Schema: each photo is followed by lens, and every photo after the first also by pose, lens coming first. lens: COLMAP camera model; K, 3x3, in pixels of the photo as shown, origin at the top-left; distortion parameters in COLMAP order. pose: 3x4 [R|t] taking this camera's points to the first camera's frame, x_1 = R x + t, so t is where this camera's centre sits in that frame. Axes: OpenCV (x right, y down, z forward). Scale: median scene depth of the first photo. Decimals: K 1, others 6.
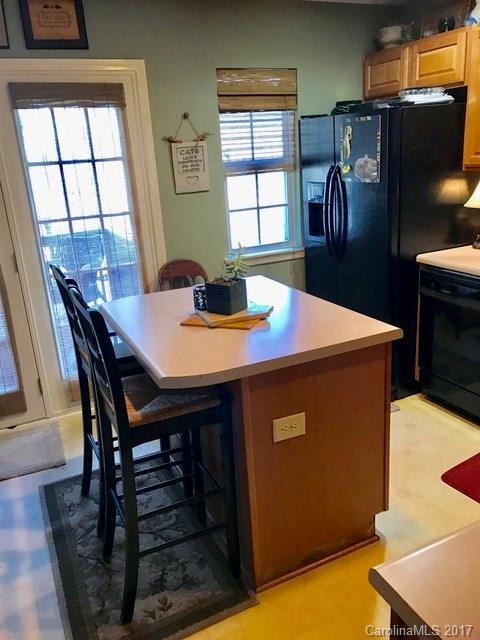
lens RADIAL K [[522.7, 0, 240.0], [0, 522.7, 320.0], [0, 0, 1]] dist [0.010841, 0.006998]
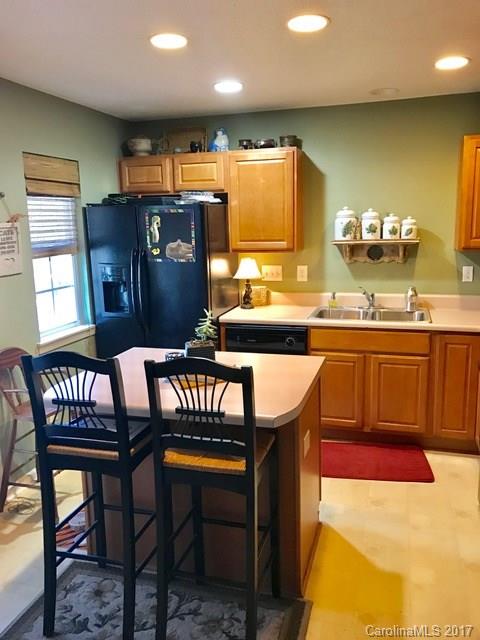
lens RADIAL K [[522.7, 0, 240.0], [0, 522.7, 320.0], [0, 0, 1]] dist [0.010841, 0.006998]
pose [[0.666204, -0.094879, 0.739709, -0.519383], [0.209954, 0.975617, -0.063953, -0.024645], [-0.715605, 0.197911, 0.669881, 0.112611]]
